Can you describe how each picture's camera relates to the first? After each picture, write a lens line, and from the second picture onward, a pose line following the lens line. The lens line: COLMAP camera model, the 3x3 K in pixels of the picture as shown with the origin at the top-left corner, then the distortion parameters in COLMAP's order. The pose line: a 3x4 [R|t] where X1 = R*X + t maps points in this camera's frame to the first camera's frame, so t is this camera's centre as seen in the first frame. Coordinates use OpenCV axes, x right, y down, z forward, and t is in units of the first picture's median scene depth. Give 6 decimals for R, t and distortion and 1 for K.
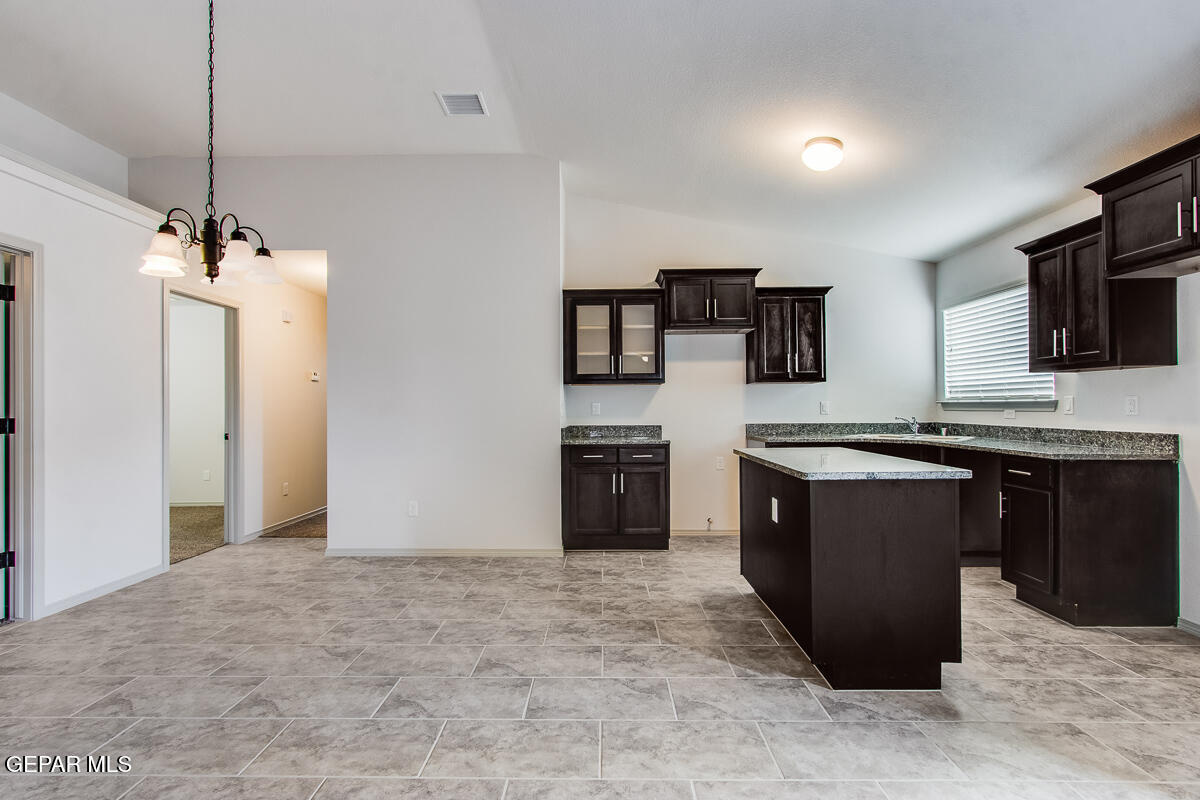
lens RADIAL K [[547.1, 0, 598.1], [0, 547.1, 404.2], [0, 0, 1]] dist [0.003375, 0.000323]
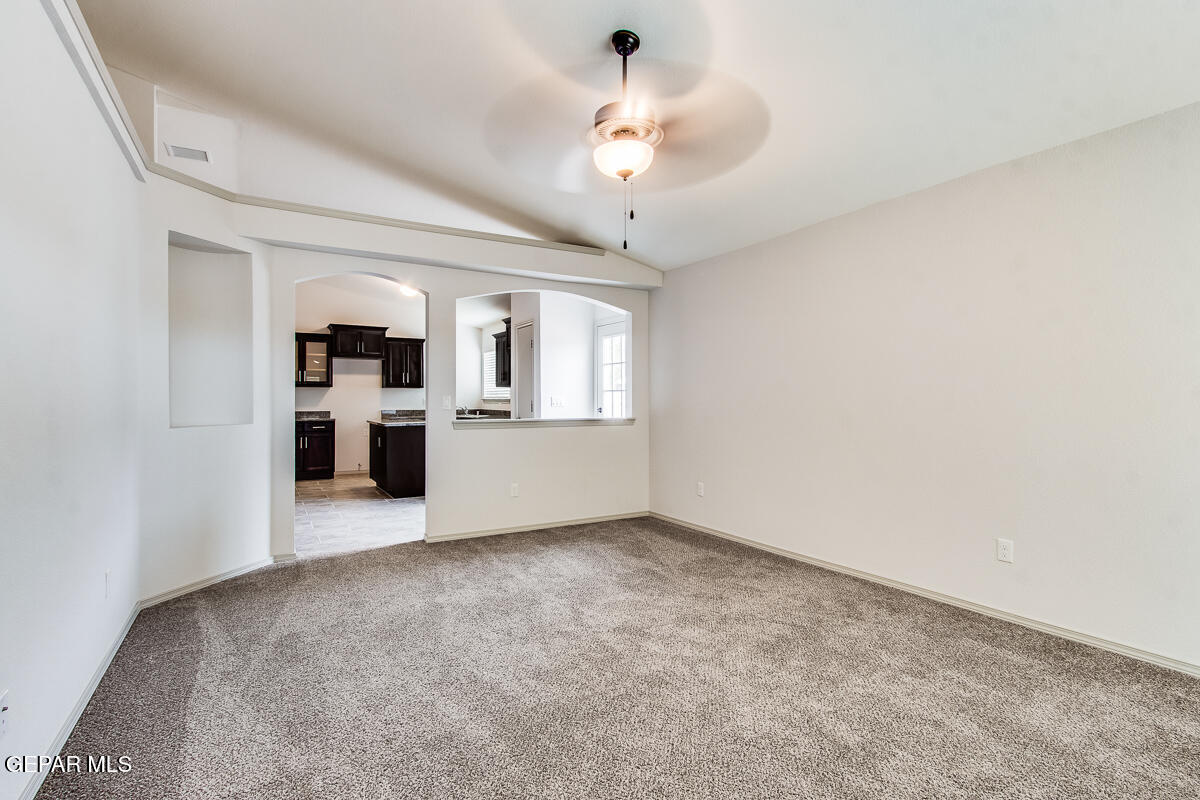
lens RADIAL K [[547.1, 0, 592.1], [0, 547.1, 397.3], [0, 0, 1]] dist [0.003375, 0.000323]
pose [[0.847430, 0.007167, 0.530859, -0.109505], [-0.006351, 0.999974, -0.003363, -0.004479], [-0.530870, -0.000522, 0.847453, -0.976398]]
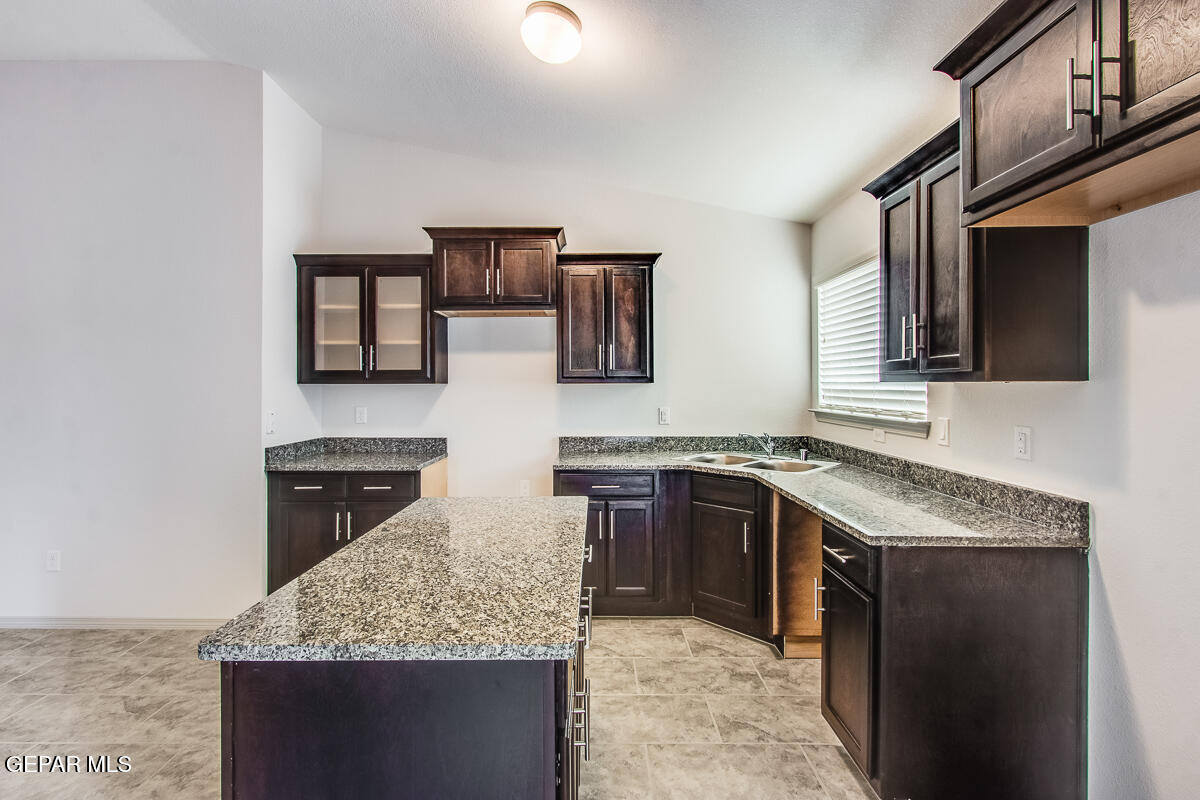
lens RADIAL K [[547.1, 0, 587.3], [0, 547.1, 384.7], [0, 0, 1]] dist [0.003375, 0.000323]
pose [[0.999940, 0.006082, 0.009099, 0.323714], [-0.006092, 0.999981, 0.001166, -0.039068], [-0.009092, -0.001222, 0.999958, 0.266181]]
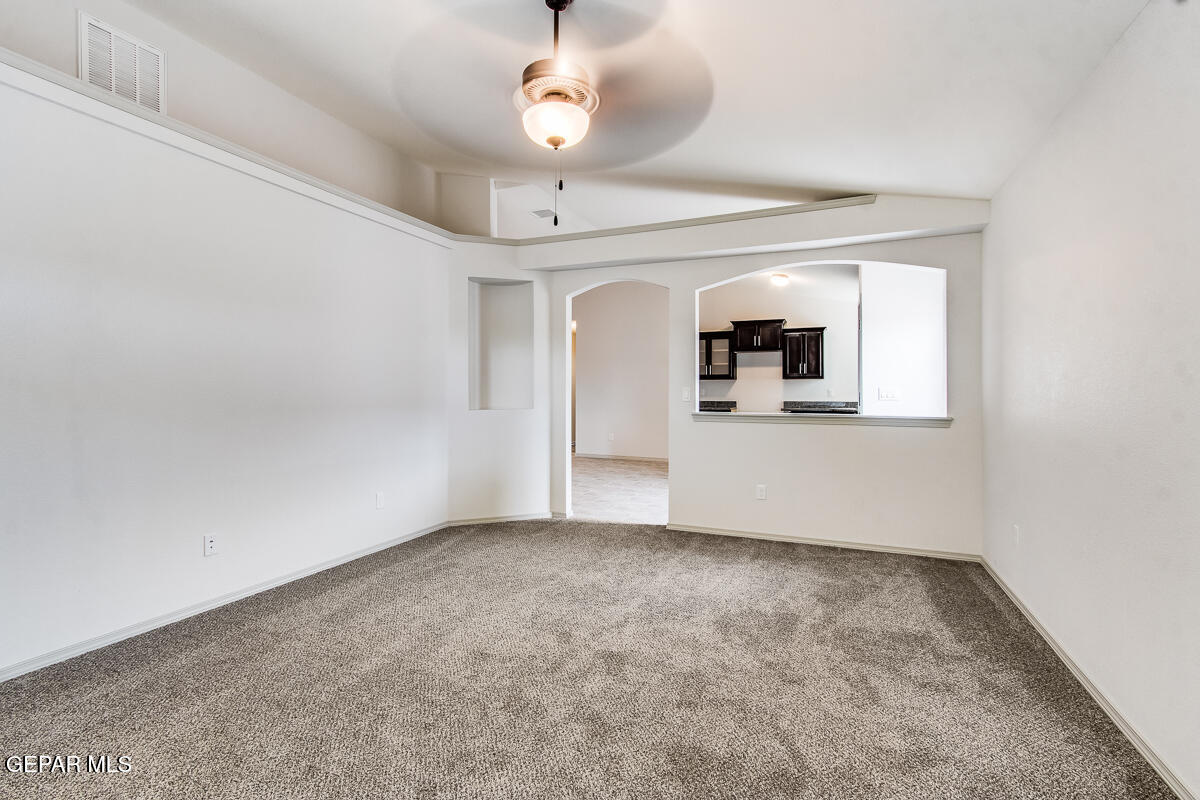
lens RADIAL K [[547.1, 0, 608.8], [0, 547.1, 389.6], [0, 0, 1]] dist [0.003375, 0.000323]
pose [[0.936092, 0.006641, -0.351693, 0.392609], [-0.005662, 0.999977, 0.003812, -0.007667], [0.351710, -0.001577, 0.936108, -0.978346]]
